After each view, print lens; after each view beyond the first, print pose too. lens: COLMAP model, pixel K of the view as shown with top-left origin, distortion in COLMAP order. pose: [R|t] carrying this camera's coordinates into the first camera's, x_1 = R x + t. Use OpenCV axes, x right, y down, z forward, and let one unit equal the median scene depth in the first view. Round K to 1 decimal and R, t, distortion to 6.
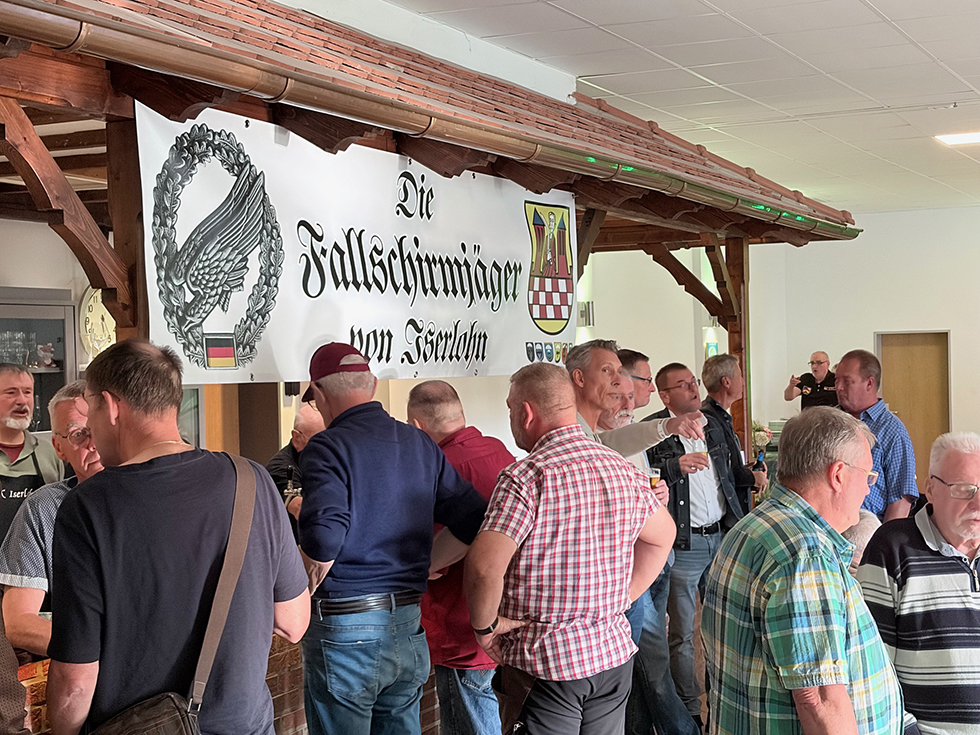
lens RADIAL K [[1562.6, 0, 490.0], [0, 1562.6, 367.5], [0, 0, 1]] dist [0.193021, 0.012828]
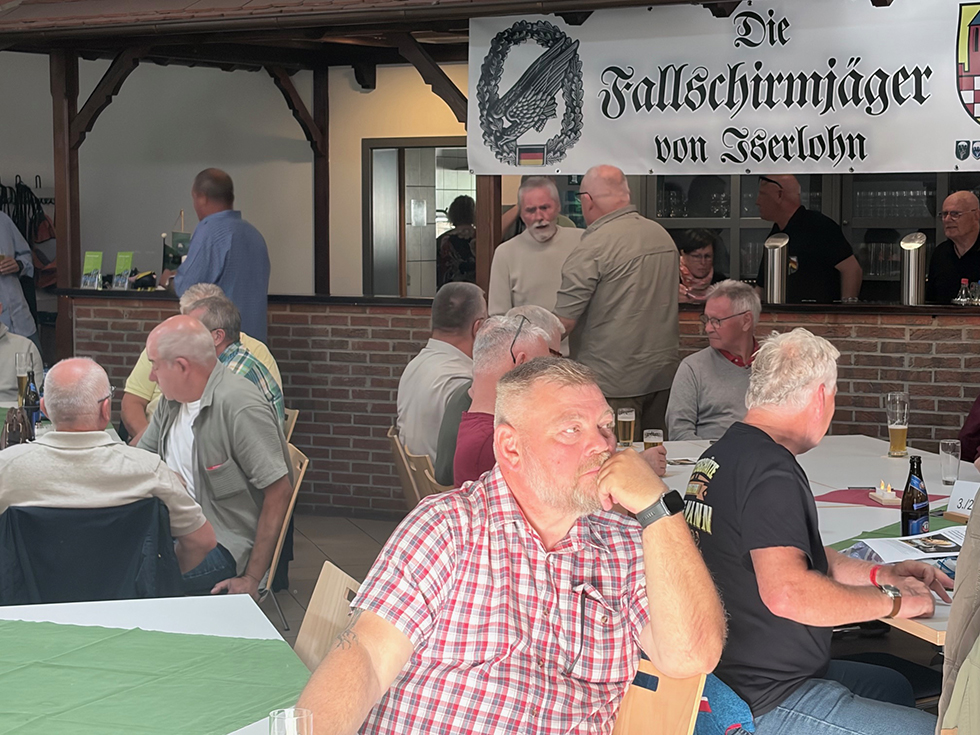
lens RADIAL K [[2210.3, 0, 490.0], [0, 2210.3, 367.5], [0, 0, 1]] dist [0.241689, -0.759171]
pose [[-0.091194, 0.090463, -0.991716, 2.101276], [-0.003017, 0.995836, 0.091116, -0.000406], [0.995829, 0.011301, -0.090541, 1.119687]]
